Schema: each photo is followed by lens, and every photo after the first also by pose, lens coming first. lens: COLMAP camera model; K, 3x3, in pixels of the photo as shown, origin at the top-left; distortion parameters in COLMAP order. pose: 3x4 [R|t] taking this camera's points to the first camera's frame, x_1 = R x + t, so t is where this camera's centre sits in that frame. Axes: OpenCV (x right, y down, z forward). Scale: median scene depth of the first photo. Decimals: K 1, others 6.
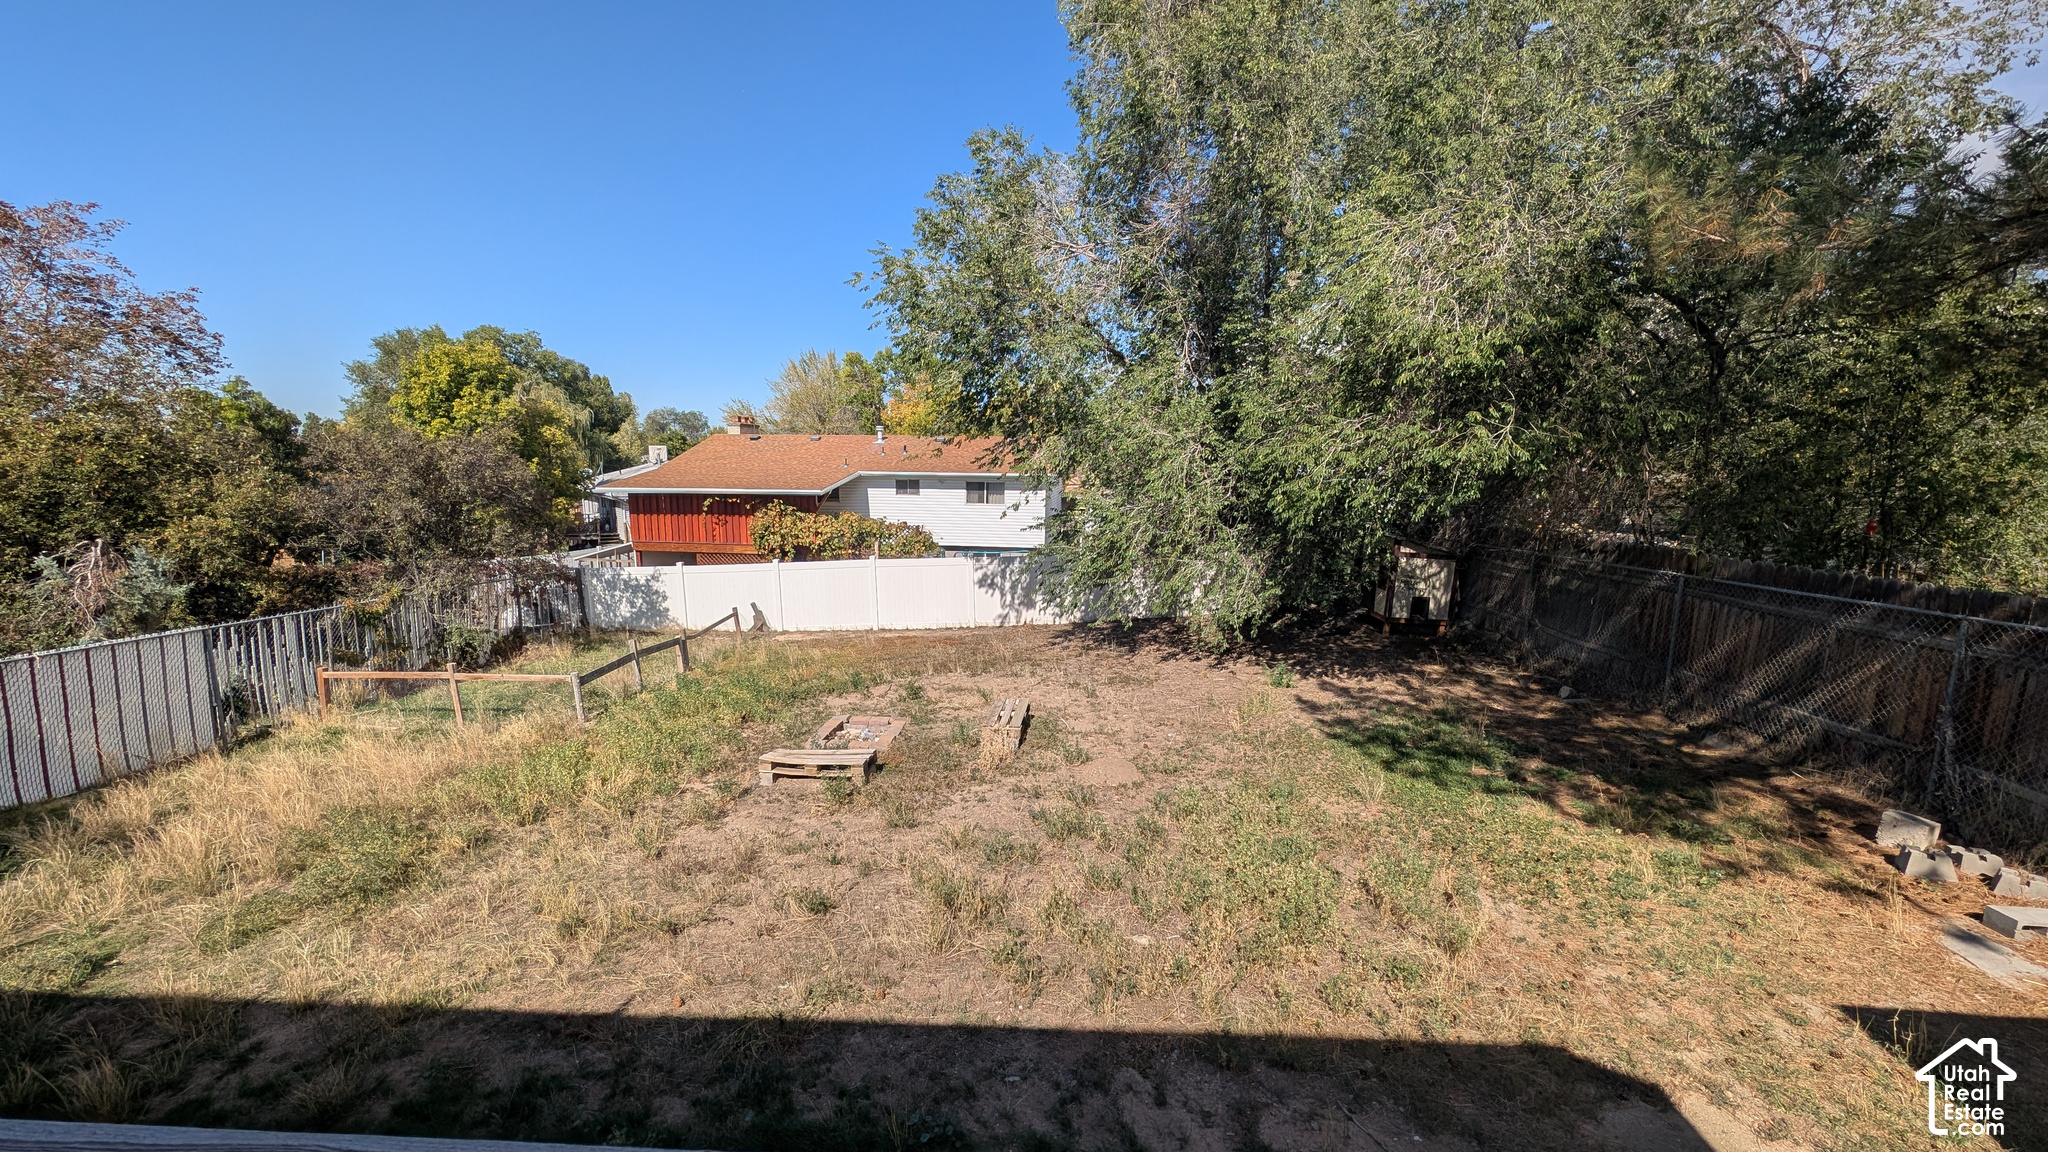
lens RADIAL K [[771.9, 0, 1017.6], [0, 771.9, 584.0], [0, 0, 1]] dist [0.001324, -0.000089]
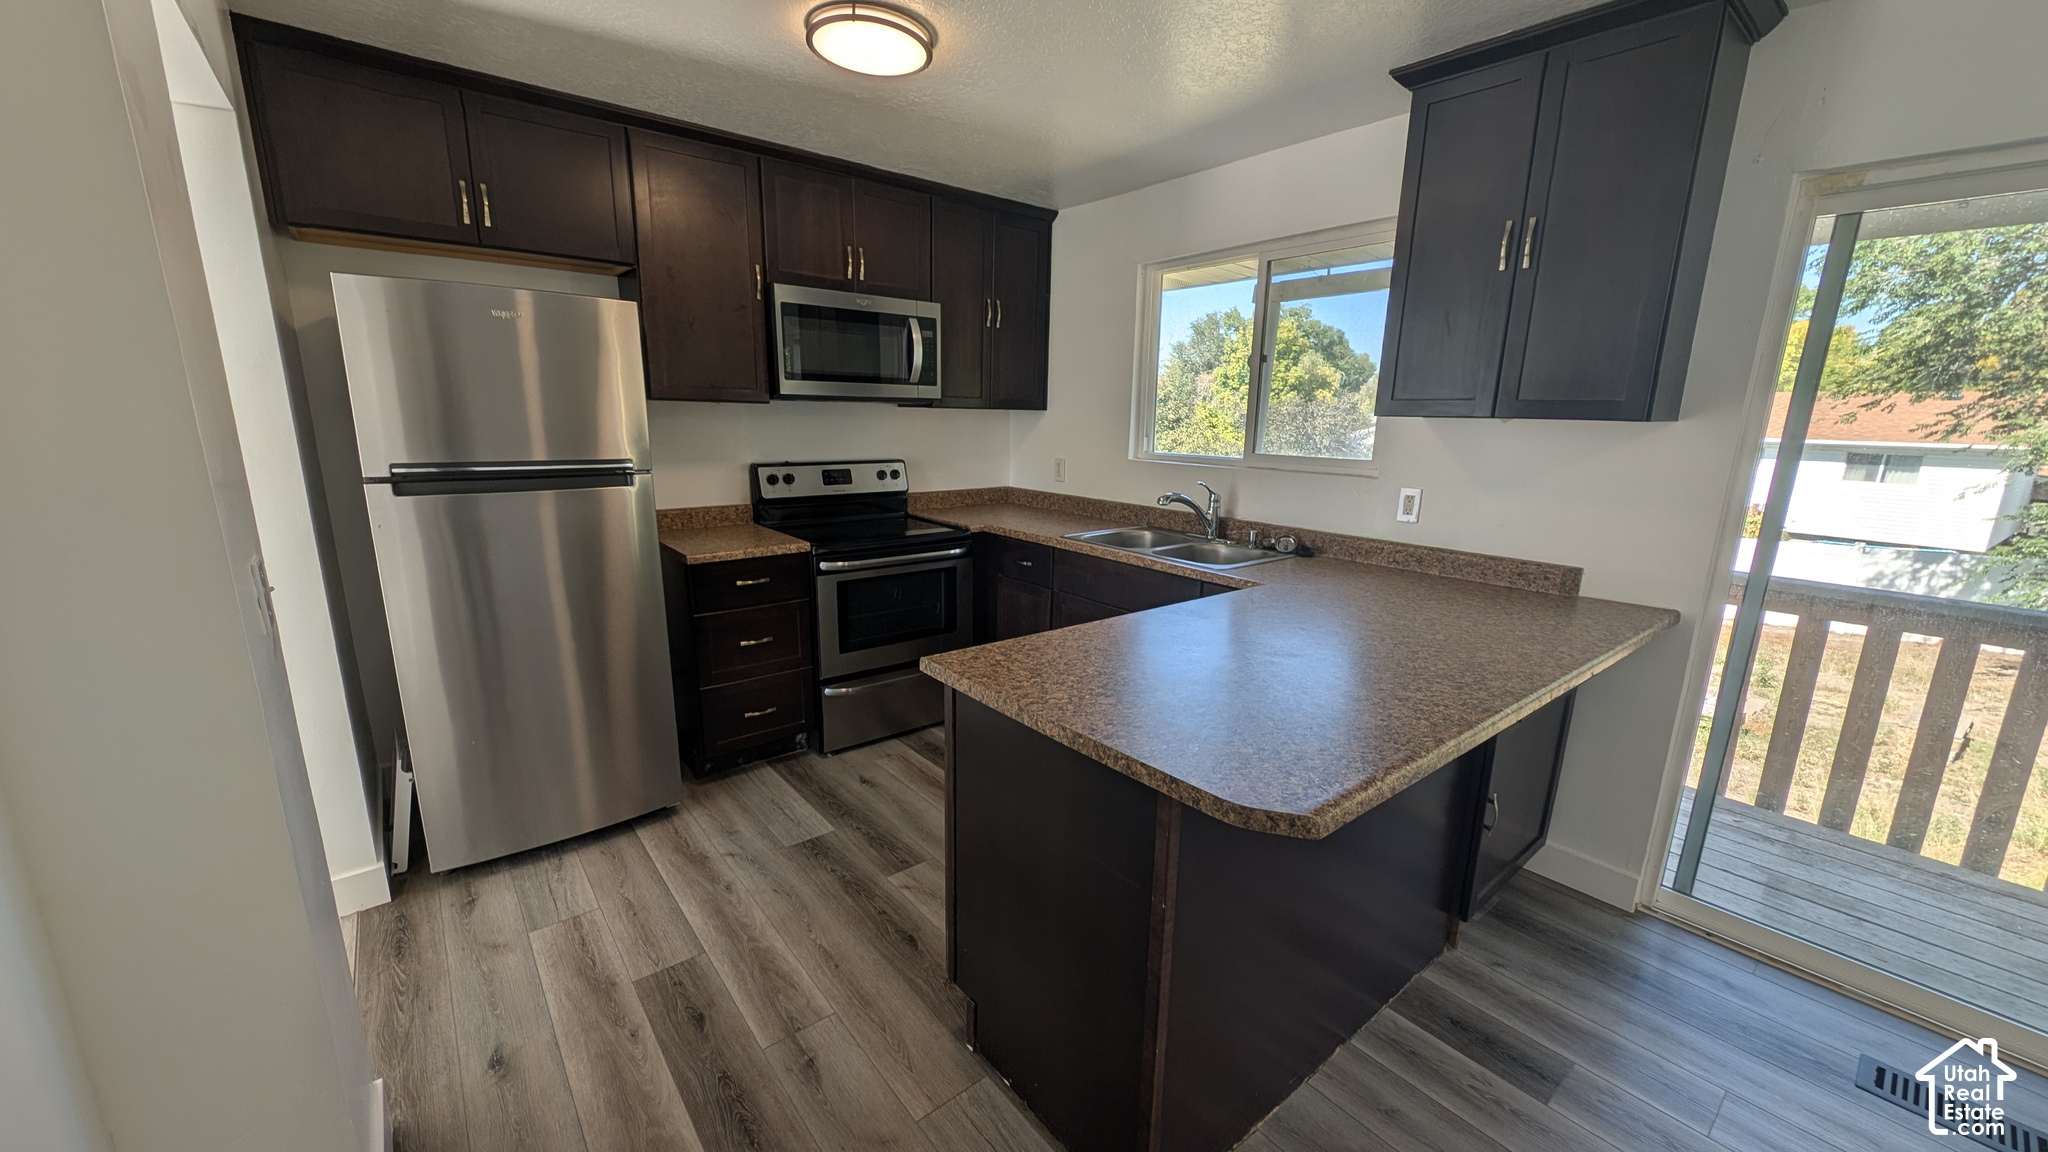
lens RADIAL K [[771.9, 0, 1017.6], [0, 771.9, 584.0], [0, 0, 1]] dist [0.001324, -0.000089]
pose [[0.663553, 0.164366, -0.729850, -0.075022], [-0.126906, 0.986158, 0.106710, 0.040547], [0.737287, 0.021814, 0.675227, -0.275350]]
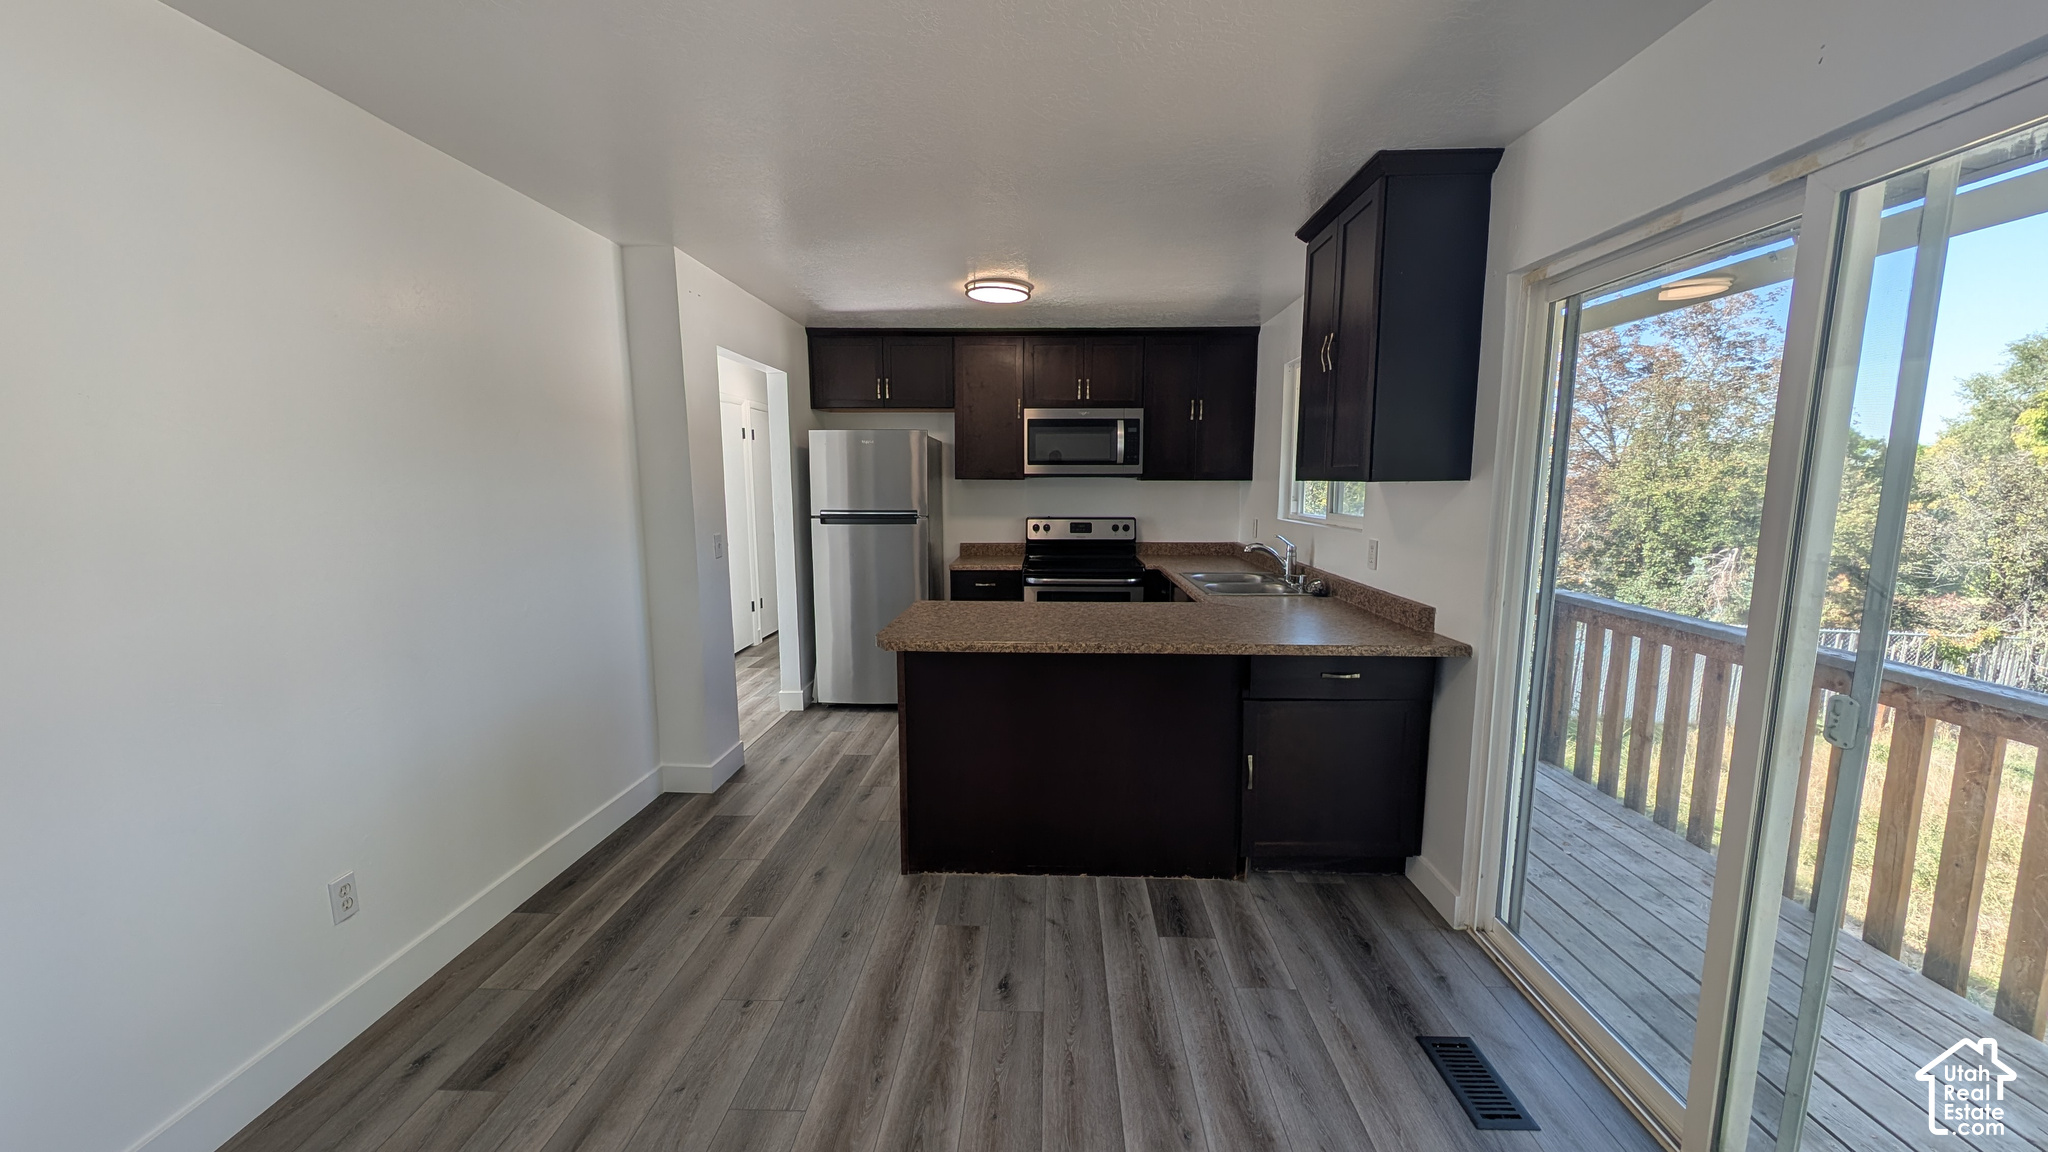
lens RADIAL K [[765.6, 0, 1028.0], [0, 765.6, 594.3], [0, 0, 1]] dist [-0.002015, -0.000100]
pose [[0.008338, 0.135297, -0.990770, 0.079331], [-0.154751, 0.979042, 0.132393, 0.025716], [0.987918, 0.152218, 0.029101, -0.172053]]
